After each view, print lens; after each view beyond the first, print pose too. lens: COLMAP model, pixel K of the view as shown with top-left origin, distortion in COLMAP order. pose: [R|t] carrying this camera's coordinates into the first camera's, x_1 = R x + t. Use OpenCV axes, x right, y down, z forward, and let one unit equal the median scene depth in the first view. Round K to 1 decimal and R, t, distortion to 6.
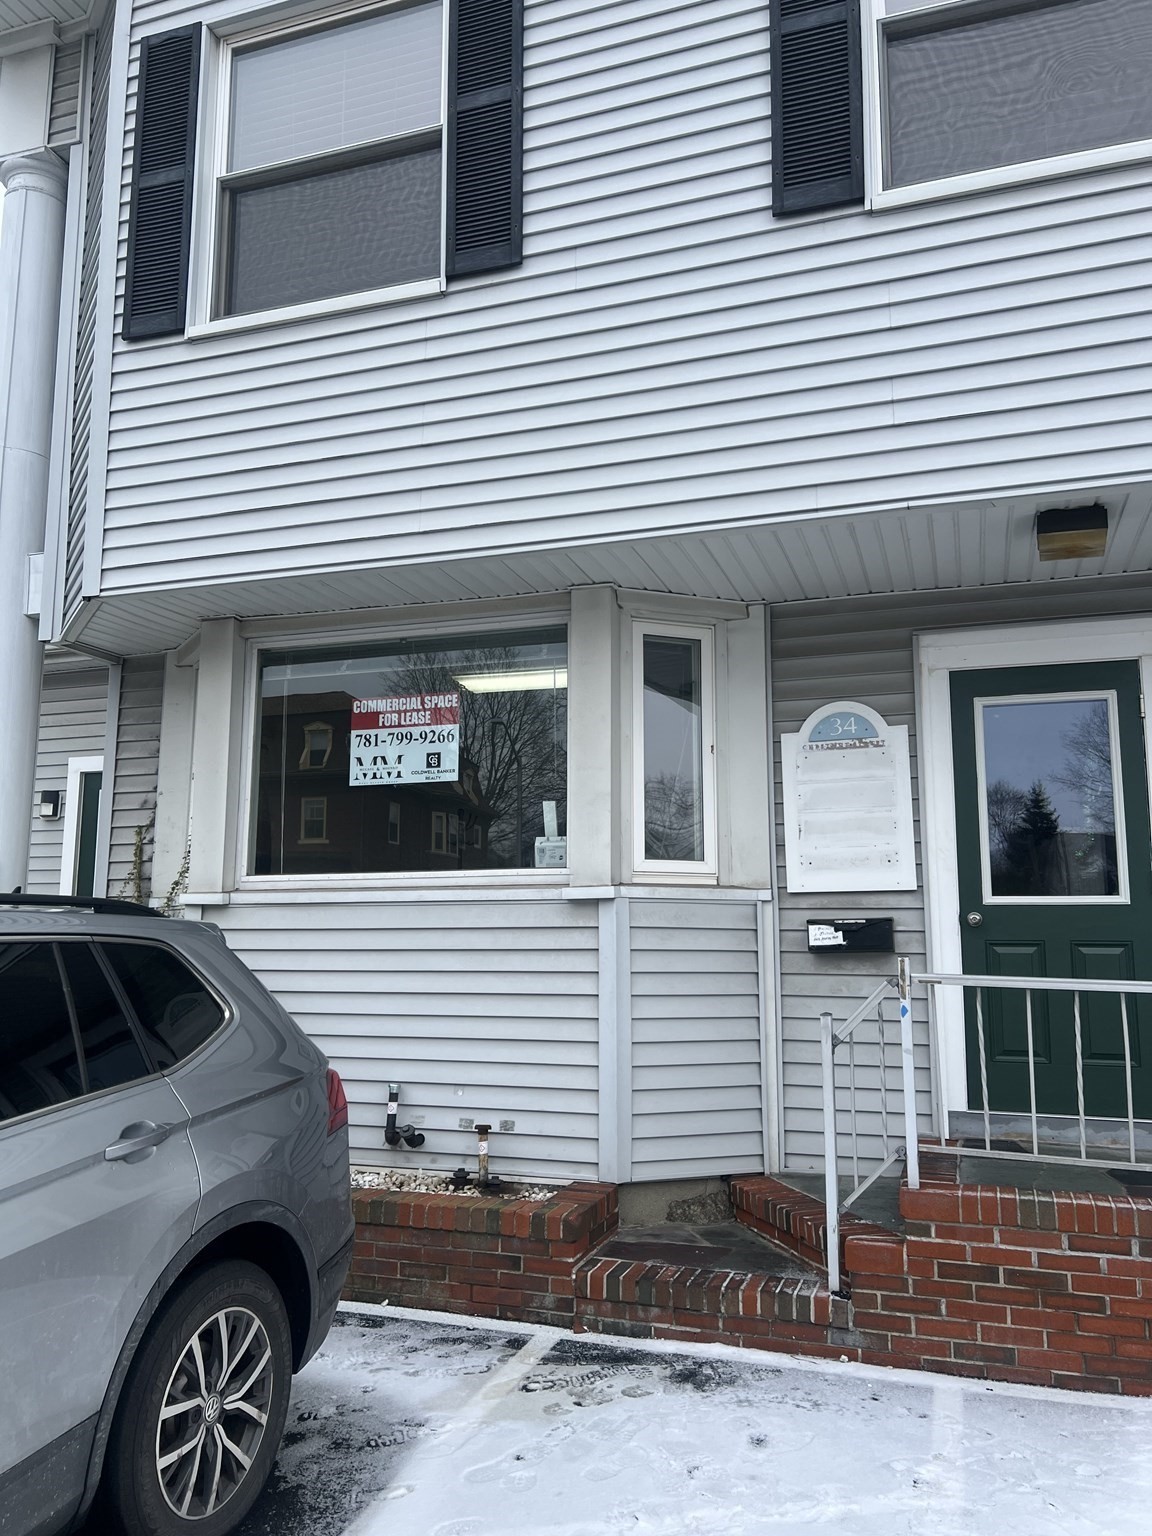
lens RADIAL K [[1162.5, 0, 576.0], [0, 1162.5, 768.0], [0, 0, 1]] dist [0.055477, -0.061273]
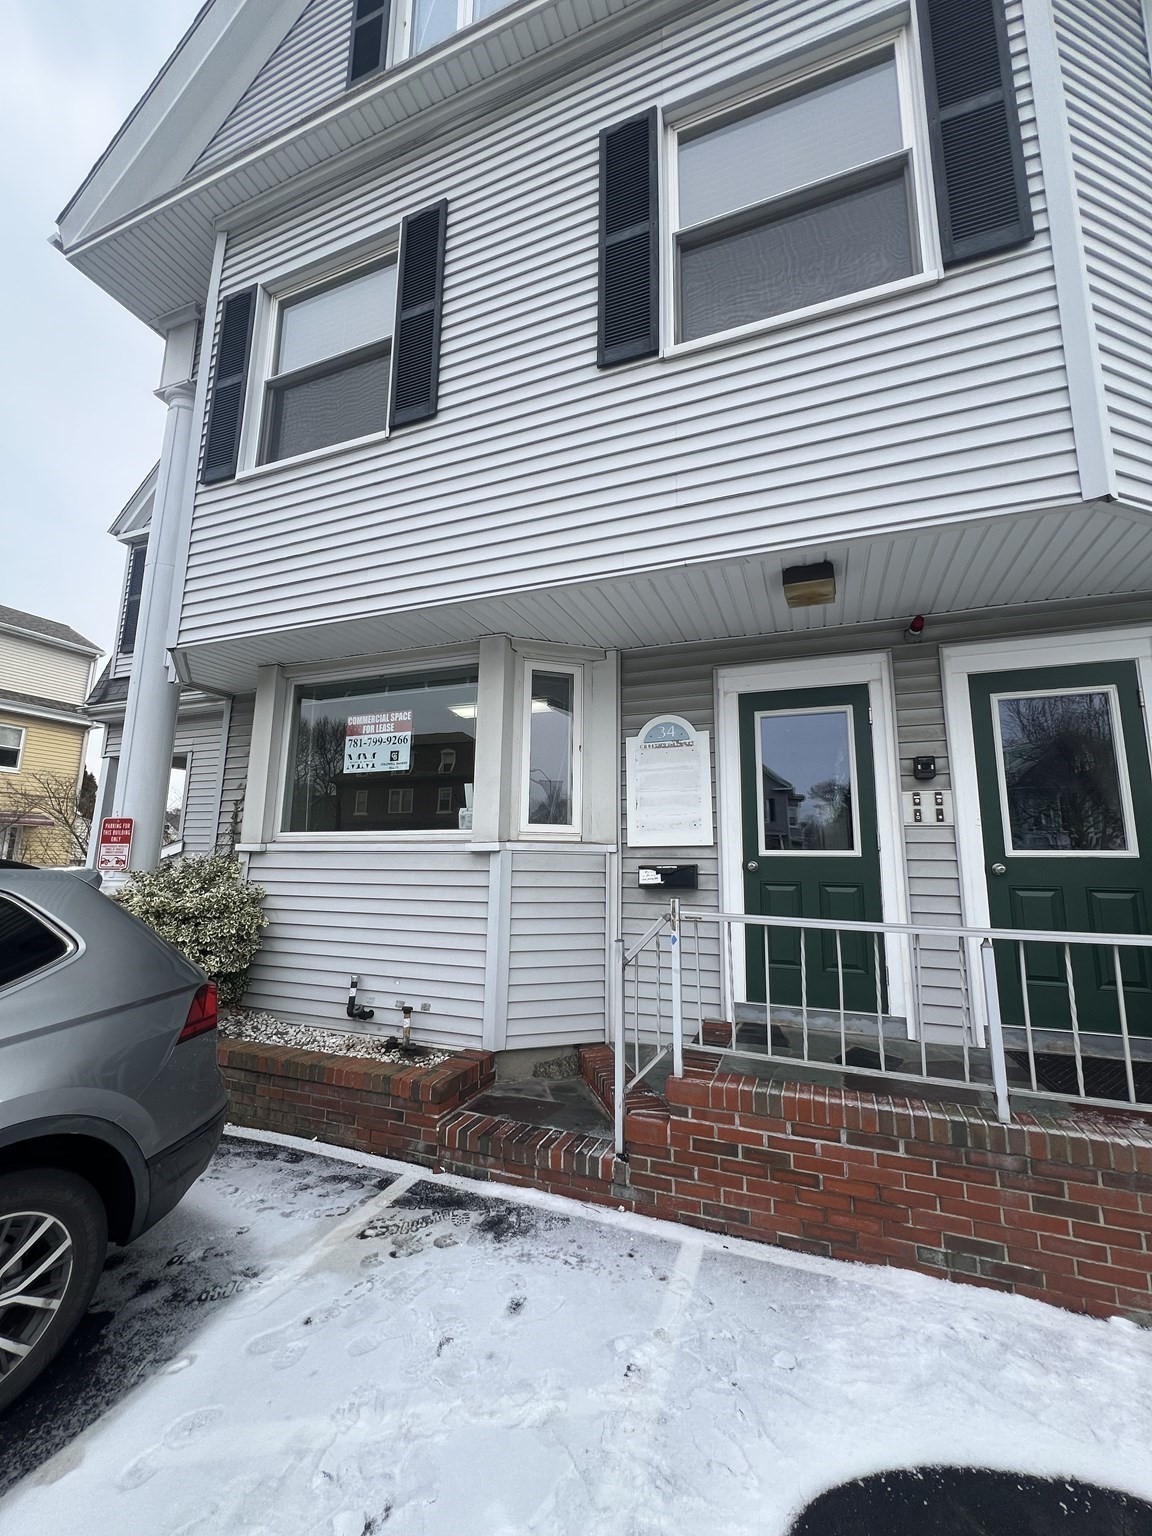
lens RADIAL K [[617.3, 0, 581.0], [0, 617.3, 764.0], [0, 0, 1]] dist [-0.002469, 0.000010]
pose [[0.998998, 0.000771, -0.044758, 0.177403], [-0.001438, 0.999888, -0.014874, 0.017646], [0.044741, 0.014923, 0.998887, 0.257716]]
